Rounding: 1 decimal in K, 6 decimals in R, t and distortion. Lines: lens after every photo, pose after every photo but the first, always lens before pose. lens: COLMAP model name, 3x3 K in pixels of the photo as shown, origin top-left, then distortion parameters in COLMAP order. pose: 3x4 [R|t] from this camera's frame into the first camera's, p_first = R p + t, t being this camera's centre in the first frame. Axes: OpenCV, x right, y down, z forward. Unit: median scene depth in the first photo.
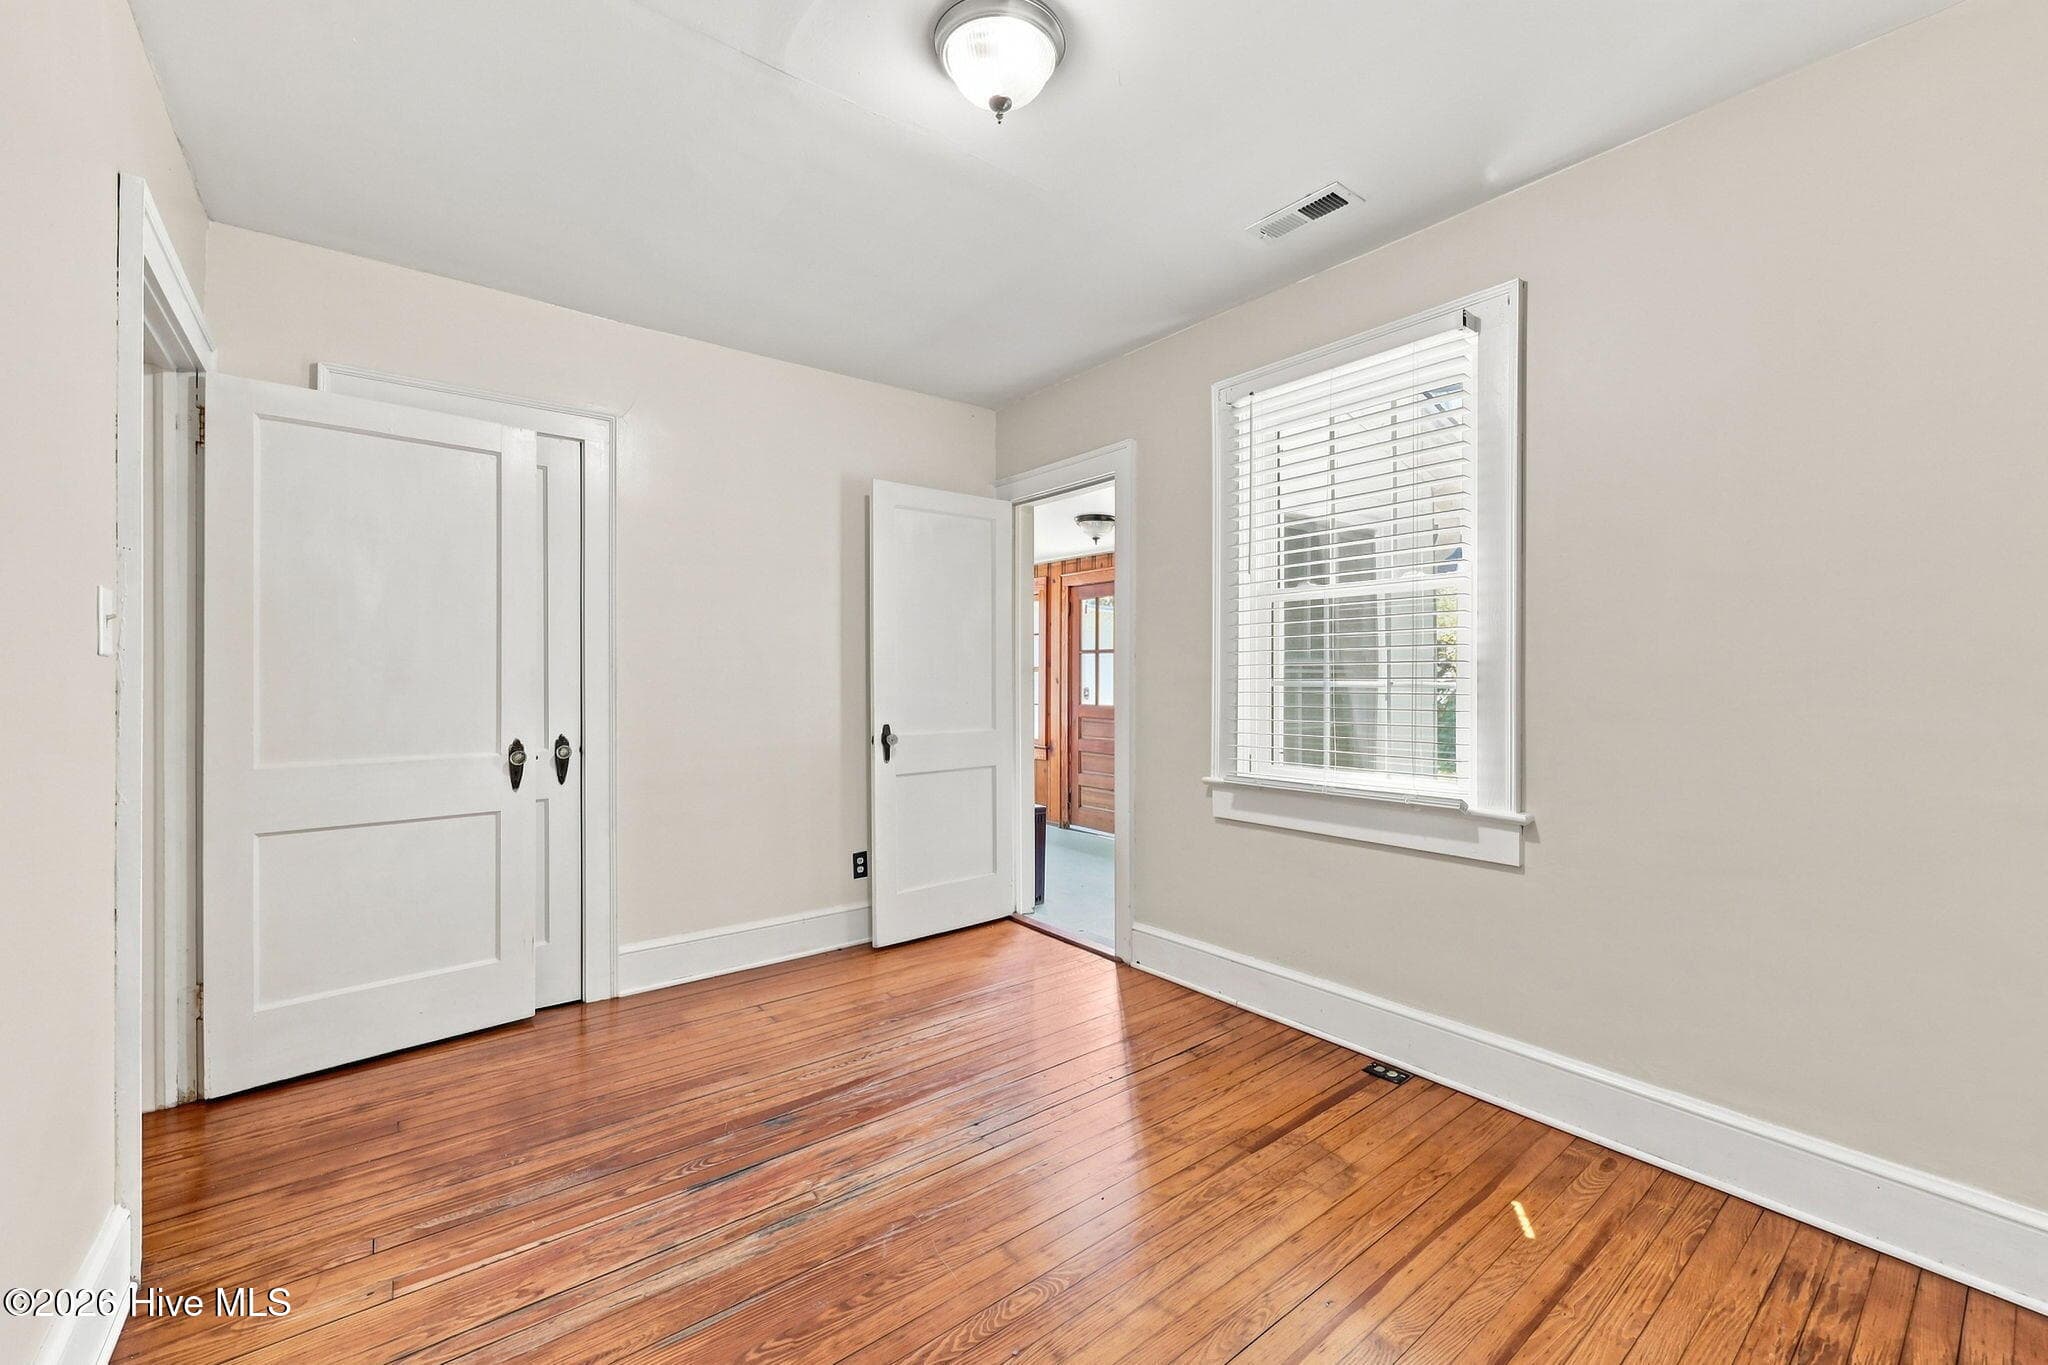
lens RADIAL K [[825.3, 0, 1028.6], [0, 825.3, 673.0], [0, 0, 1]] dist [-0.001070, 0.000053]
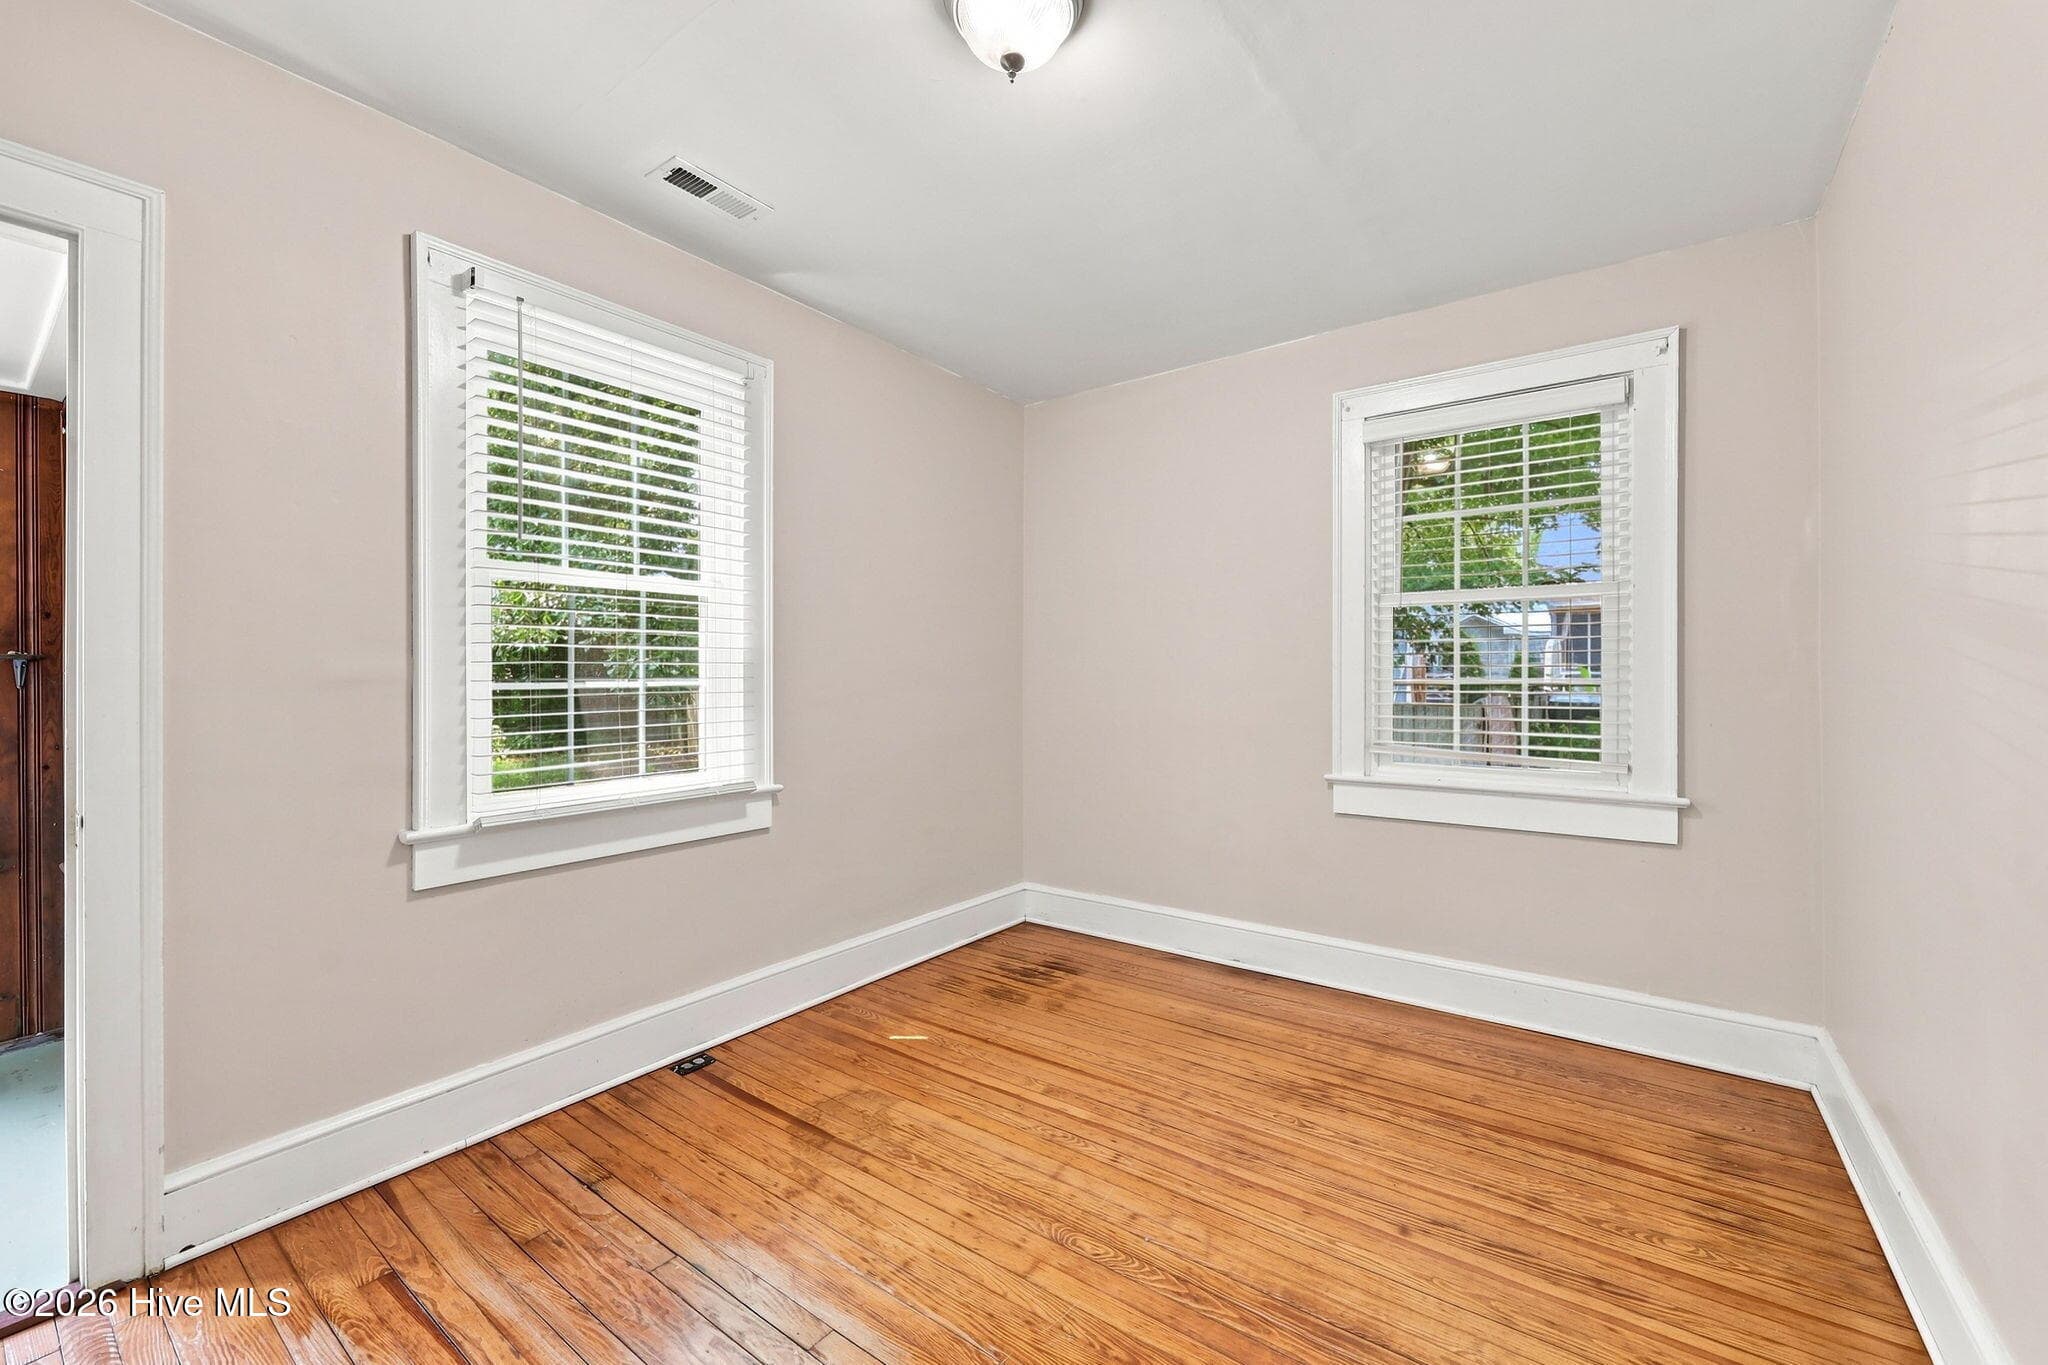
lens RADIAL K [[825.3, 0, 1028.6], [0, 825.3, 673.0], [0, 0, 1]] dist [-0.001070, 0.000053]
pose [[-0.258988, 0.002659, 0.965877, -0.721696], [0.001184, 0.999996, -0.002435, 0.003168], [-0.965880, 0.000513, -0.258990, 0.941099]]
